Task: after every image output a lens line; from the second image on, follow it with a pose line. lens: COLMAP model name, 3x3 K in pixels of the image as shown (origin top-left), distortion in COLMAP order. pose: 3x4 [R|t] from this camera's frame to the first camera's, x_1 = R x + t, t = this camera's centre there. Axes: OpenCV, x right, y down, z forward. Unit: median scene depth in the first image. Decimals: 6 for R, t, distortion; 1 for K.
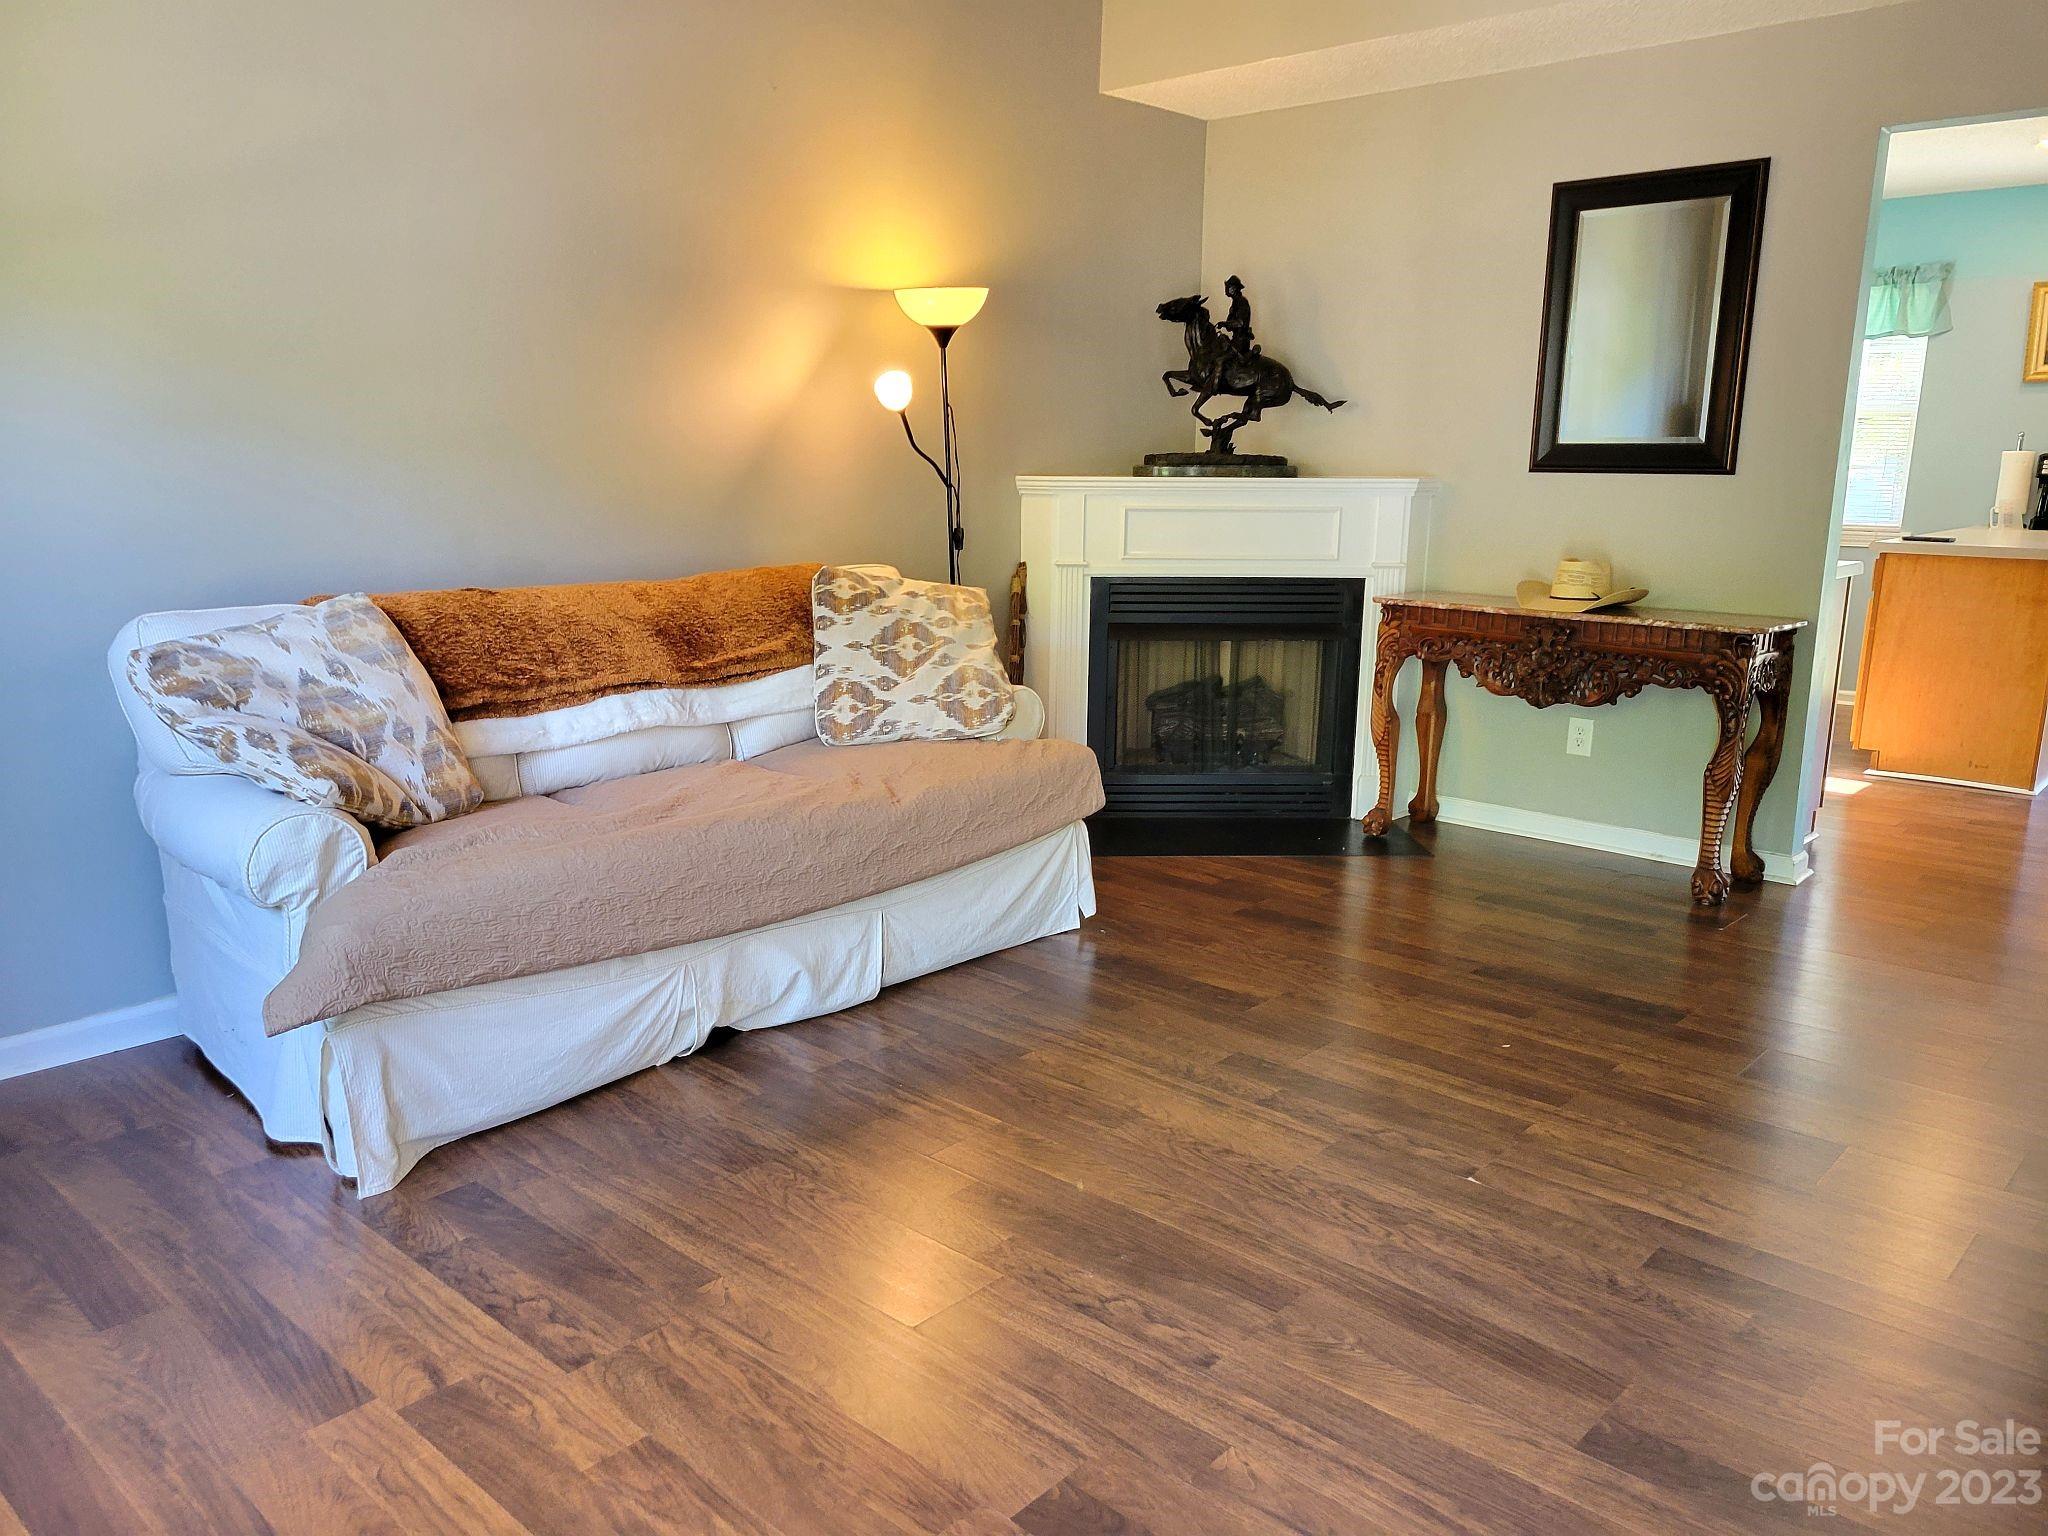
lens RADIAL K [[1527.2, 0, 985.6], [0, 1527.2, 775.5], [0, 0, 1]] dist [0.049075, -0.031991]
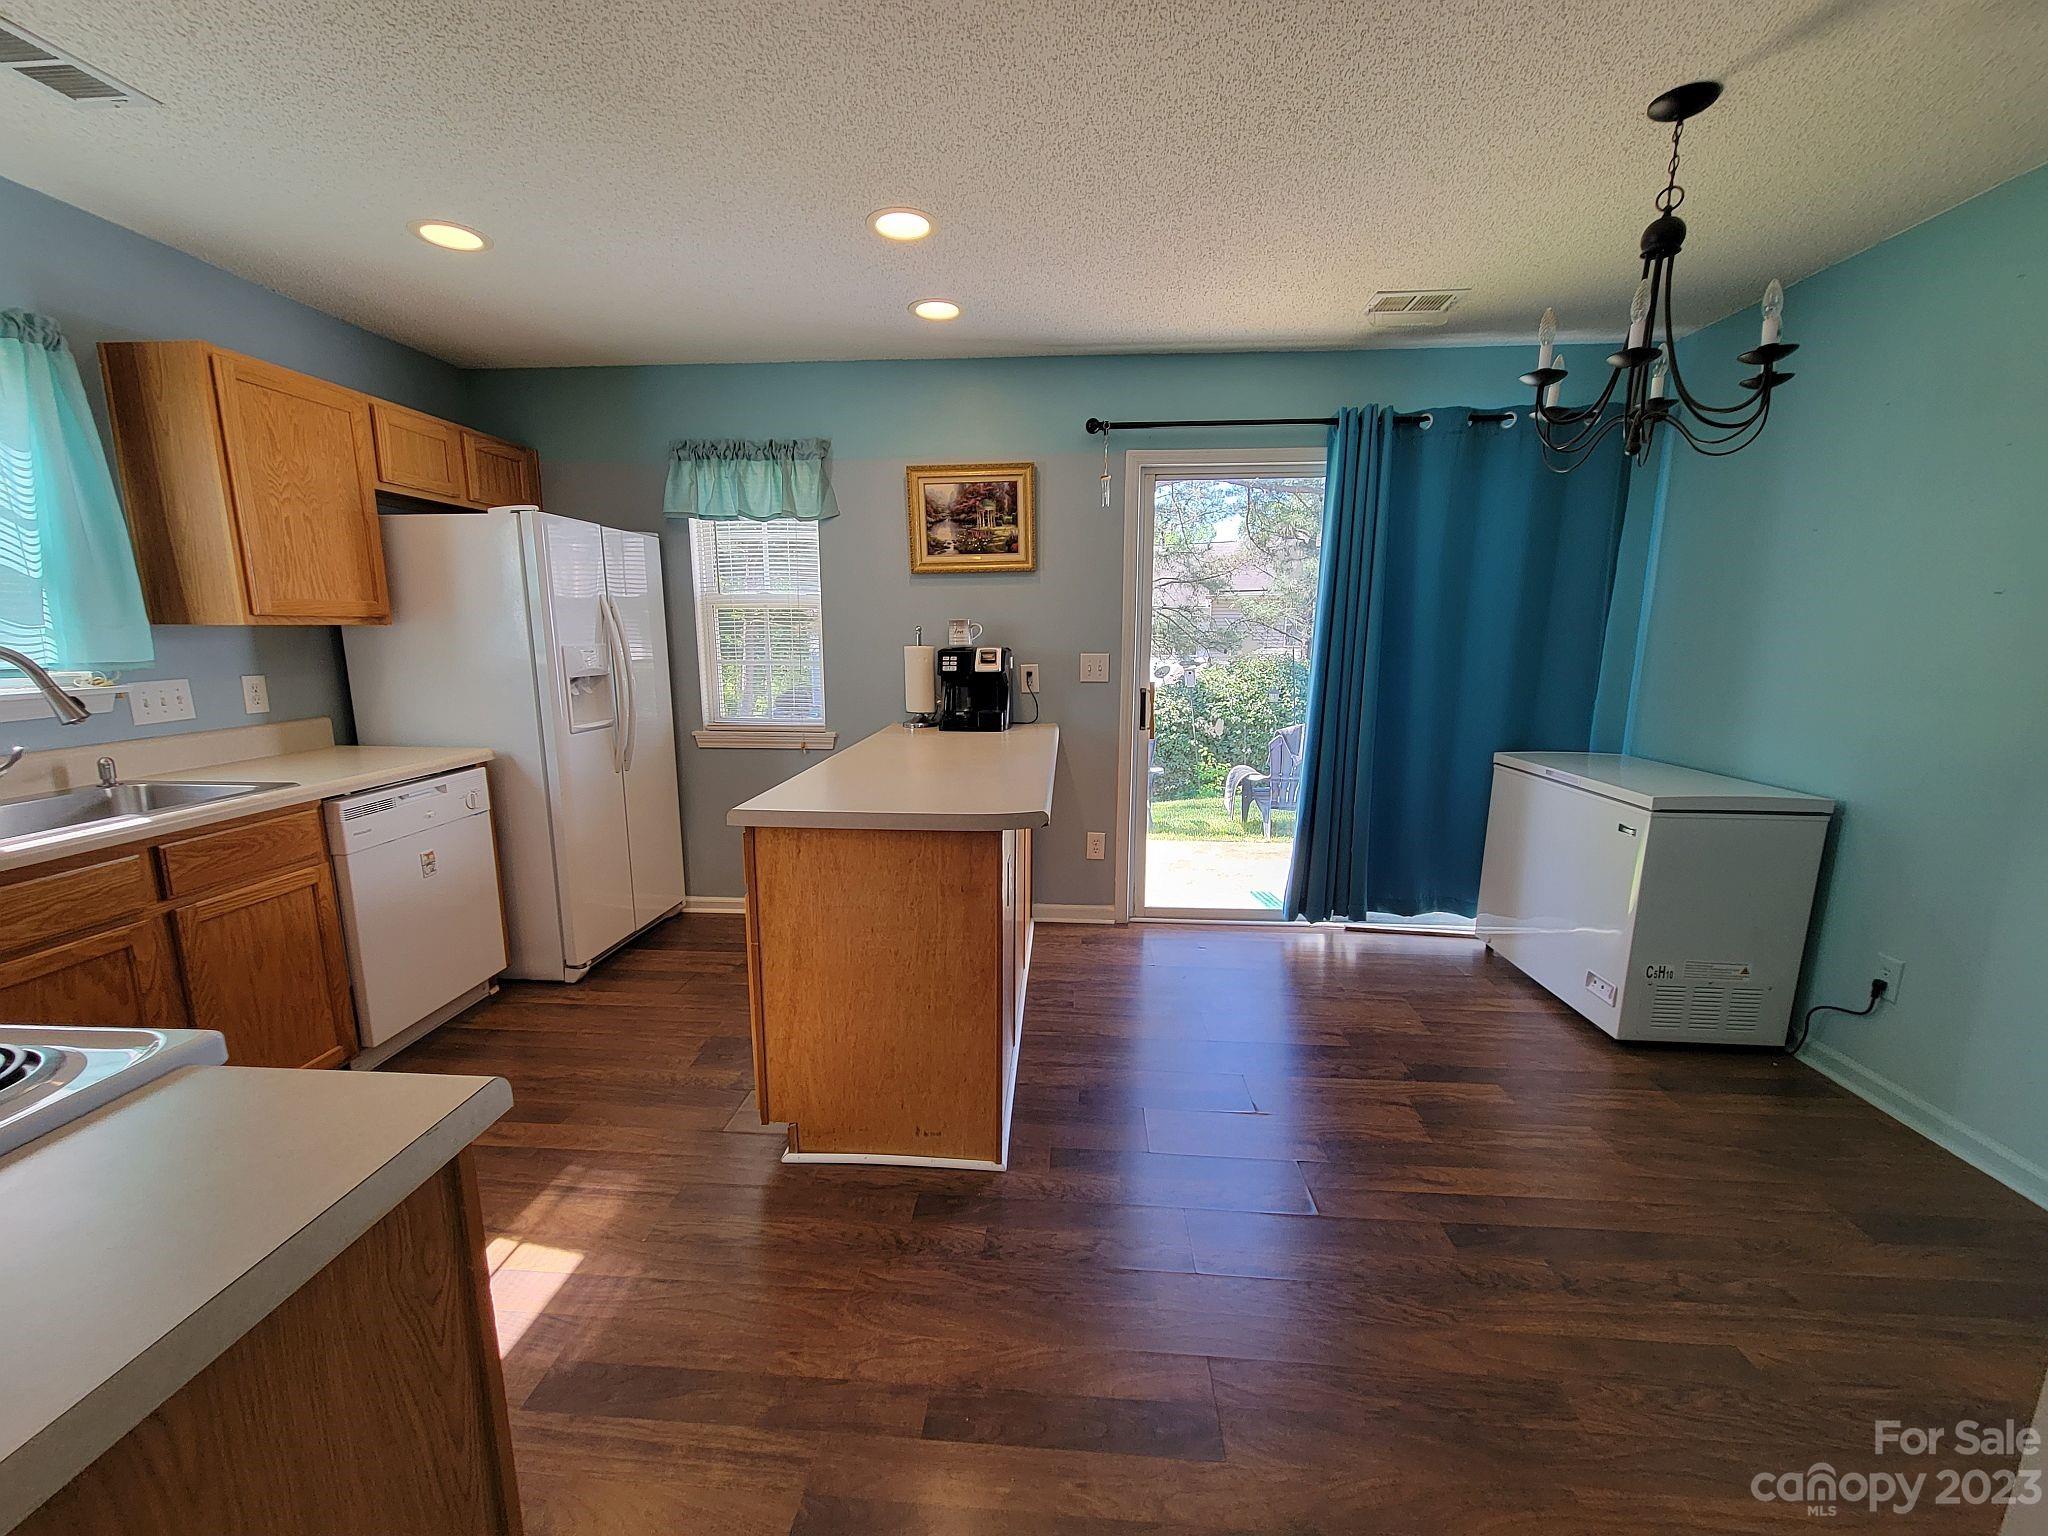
lens RADIAL K [[830.2, 0, 1014.4], [0, 830.2, 785.1], [0, 0, 1]] dist [0.004711, -0.003067]
pose [[0.778946, -0.120850, 0.615336, 0.837392], [0.137721, 0.990266, 0.020146, -0.273966], [-0.611781, 0.069052, 0.788007, 1.230375]]
